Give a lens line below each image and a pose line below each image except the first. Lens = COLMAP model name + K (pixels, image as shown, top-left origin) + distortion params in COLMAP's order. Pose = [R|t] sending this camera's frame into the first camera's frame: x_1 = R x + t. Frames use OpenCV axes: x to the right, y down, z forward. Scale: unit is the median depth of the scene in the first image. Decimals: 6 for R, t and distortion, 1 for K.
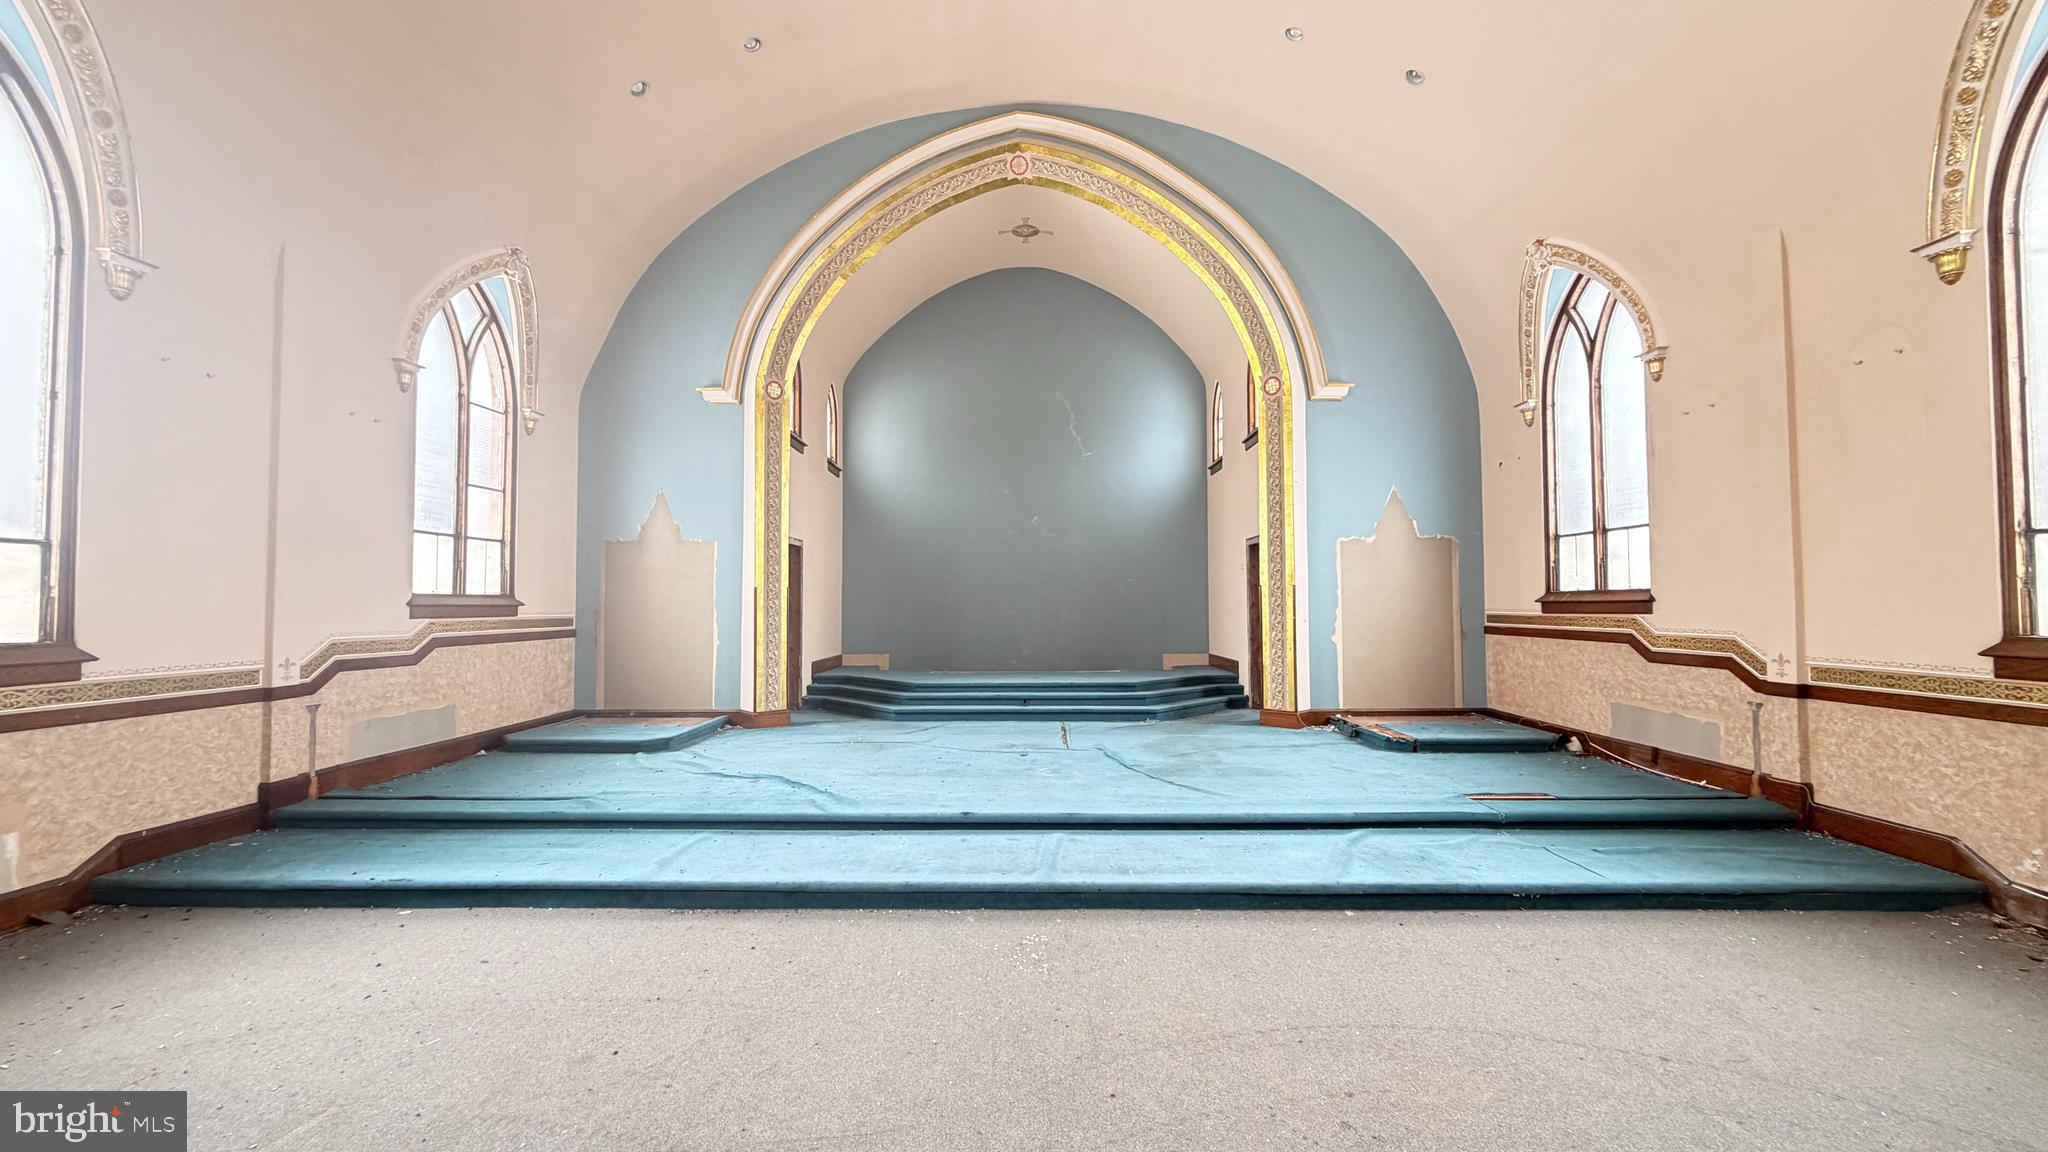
lens RADIAL K [[814.0, 0, 1018.4], [0, 814.0, 575.1], [0, 0, 1]] dist [0.000116, -0.000118]
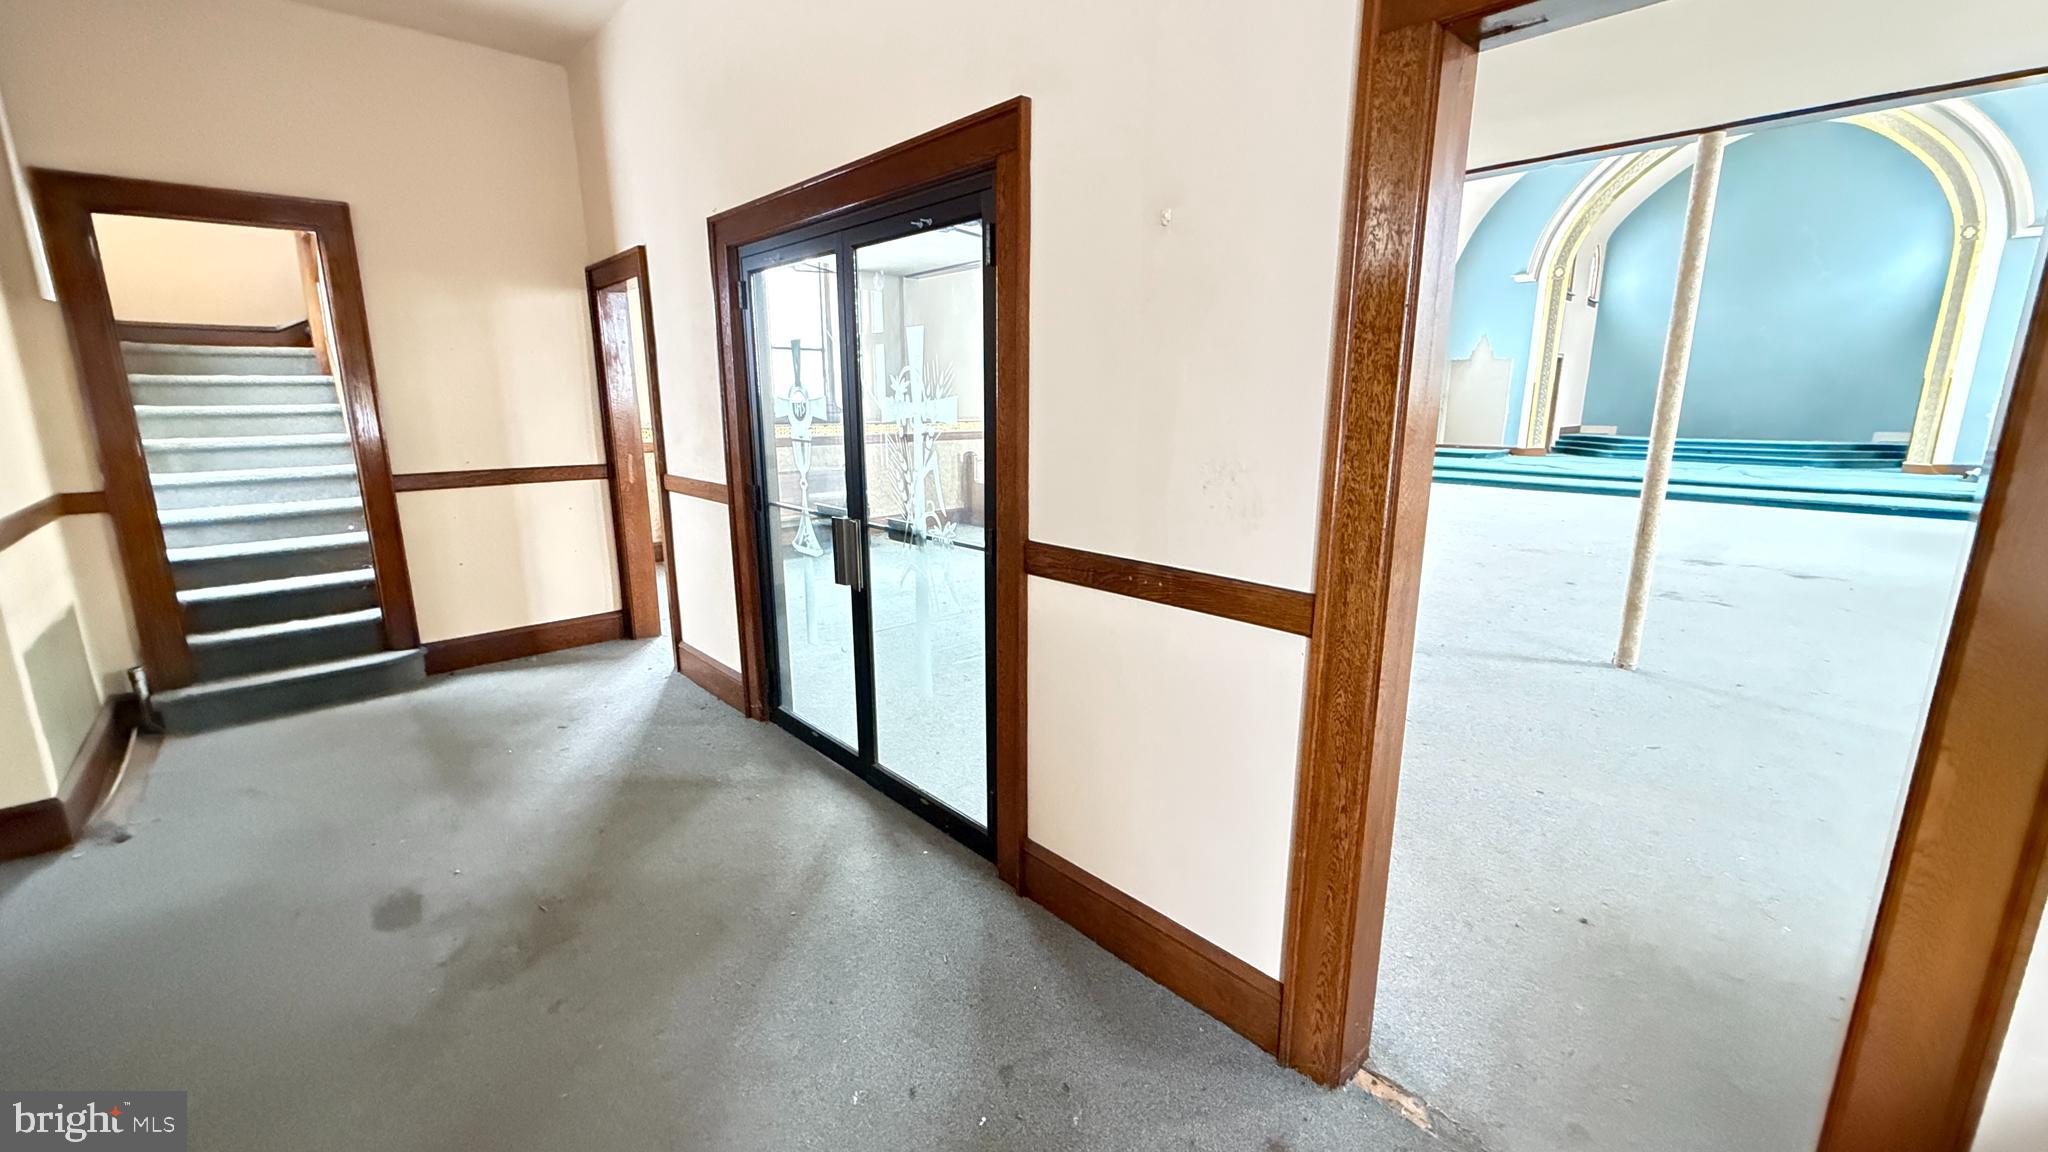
lens RADIAL K [[814.0, 0, 1018.4], [0, 814.0, 575.1], [0, 0, 1]] dist [0.000116, -0.000118]
pose [[0.688756, 0.158513, -0.707452, 0.301923], [0.023274, 0.970468, 0.240104, -0.038352], [0.724619, -0.181839, 0.664727, -1.388573]]
